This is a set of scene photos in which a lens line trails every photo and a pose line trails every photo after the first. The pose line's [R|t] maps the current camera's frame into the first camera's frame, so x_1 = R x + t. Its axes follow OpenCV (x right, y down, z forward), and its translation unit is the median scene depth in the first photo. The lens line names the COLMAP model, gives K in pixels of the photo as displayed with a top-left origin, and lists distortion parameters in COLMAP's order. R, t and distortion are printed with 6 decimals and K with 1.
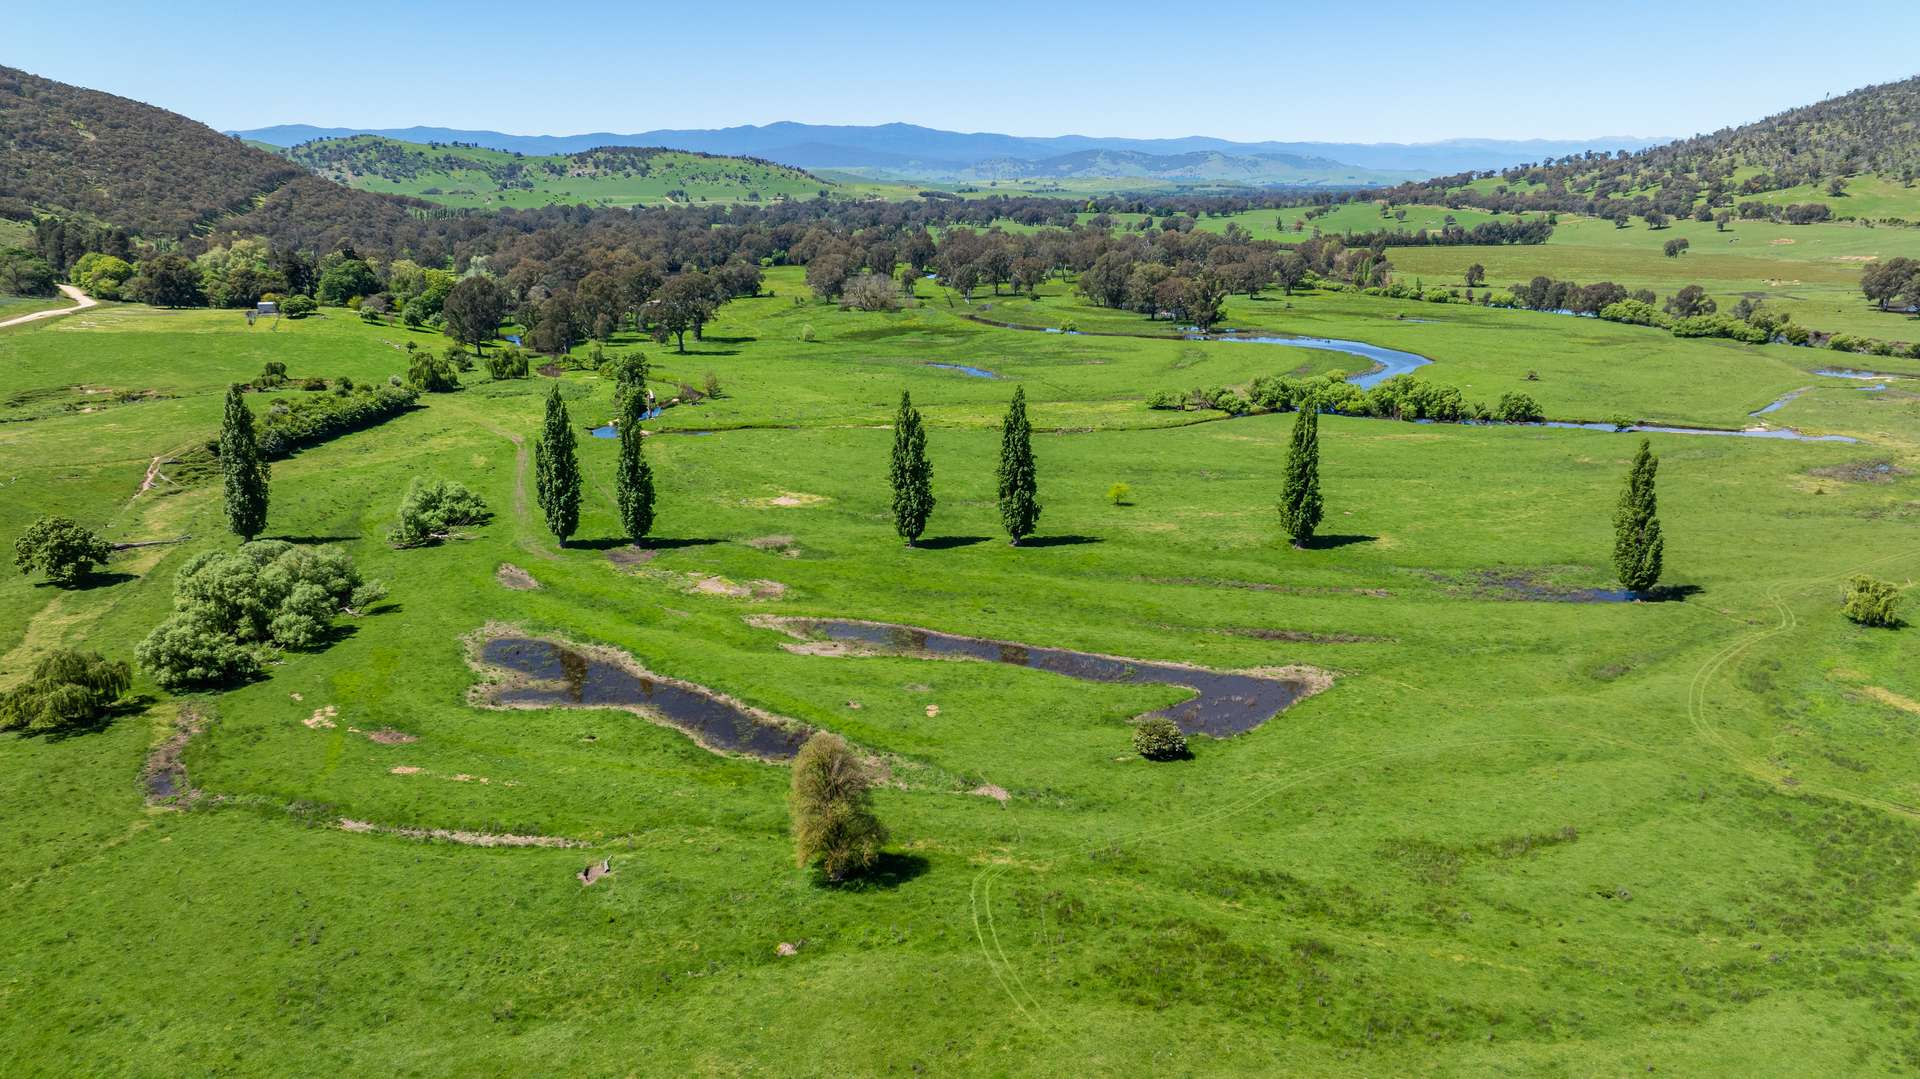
lens RADIAL K [[1343.2, 0, 954.6], [0, 1343.2, 534.8], [0, 0, 1]] dist [-0.039126, 0.043981]
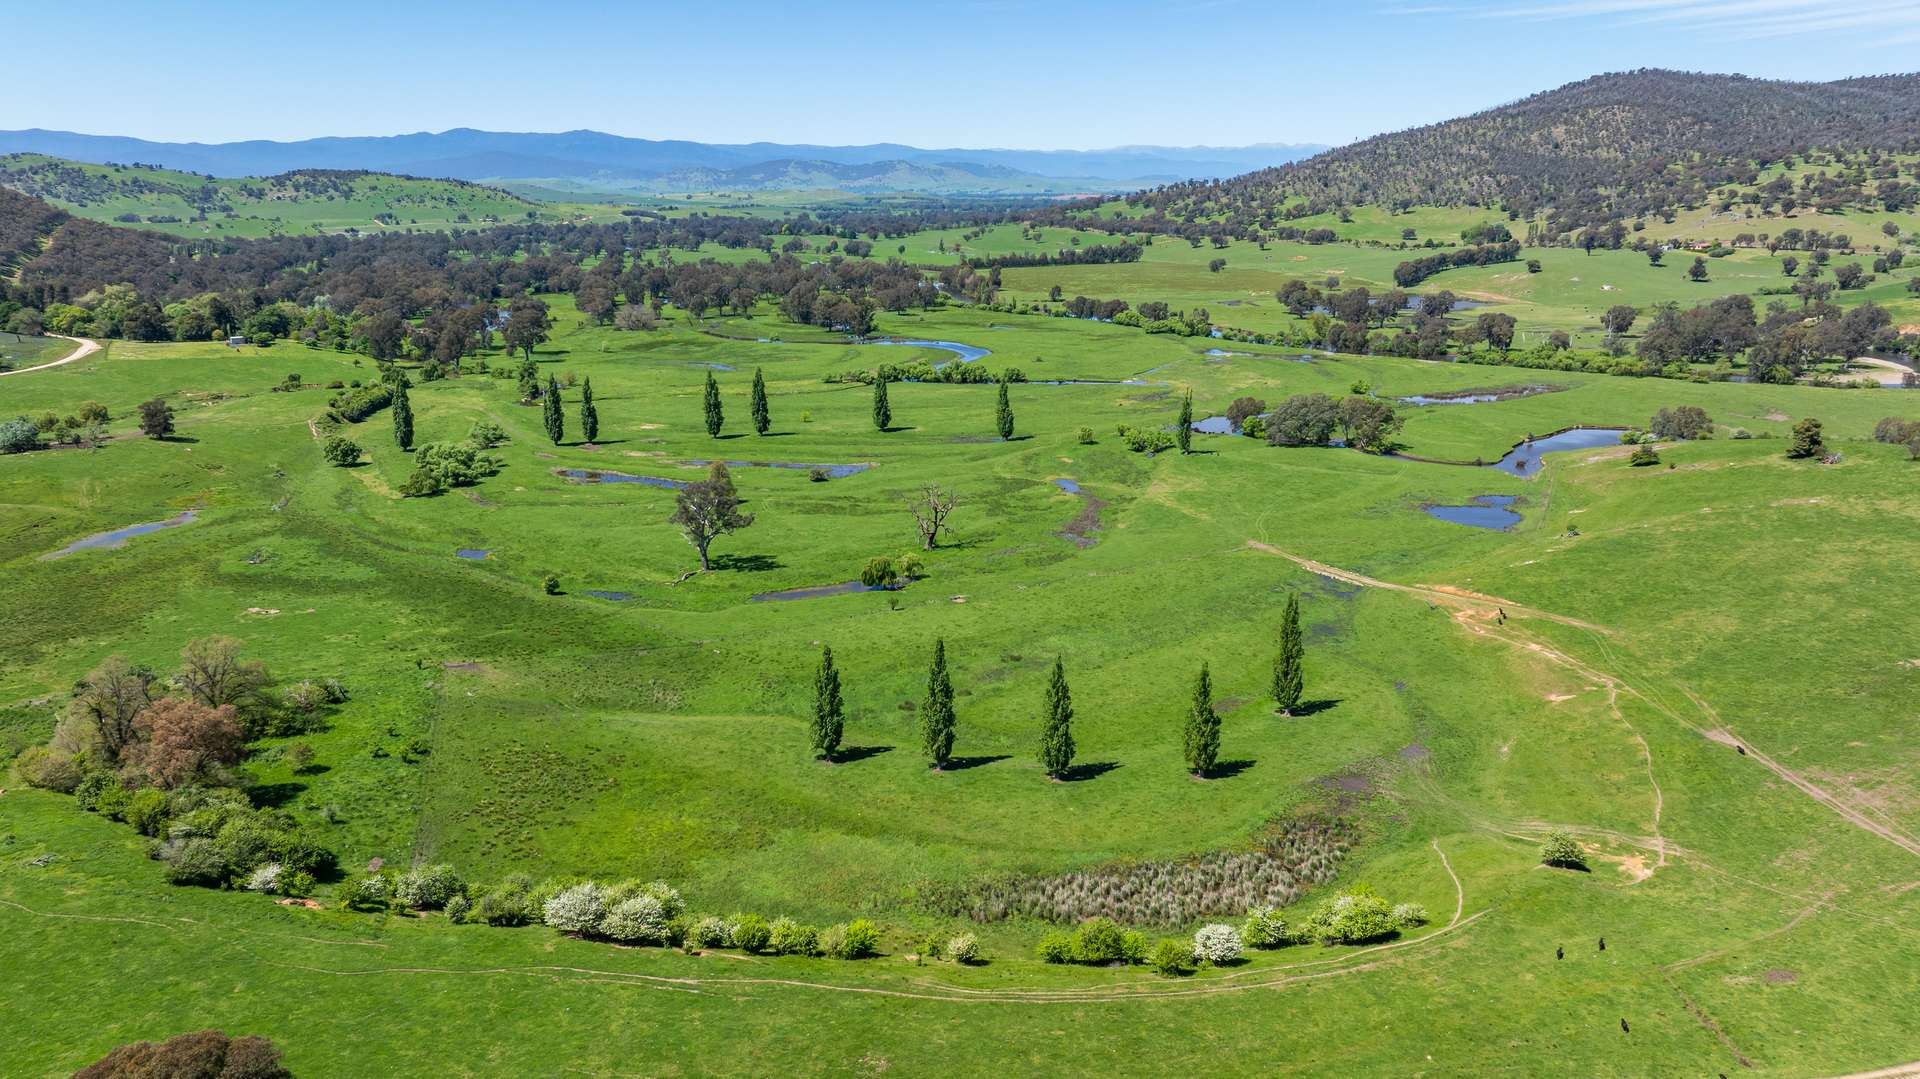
lens RADIAL K [[1343.2, 0, 945.4], [0, 1343.2, 518.4], [0, 0, 1]] dist [-0.039126, 0.043981]
pose [[0.977027, -0.054439, 0.206044, -0.021934], [0.057675, 0.998288, -0.009727, 0.032847], [-0.205162, 0.021387, 0.978494, -0.228193]]
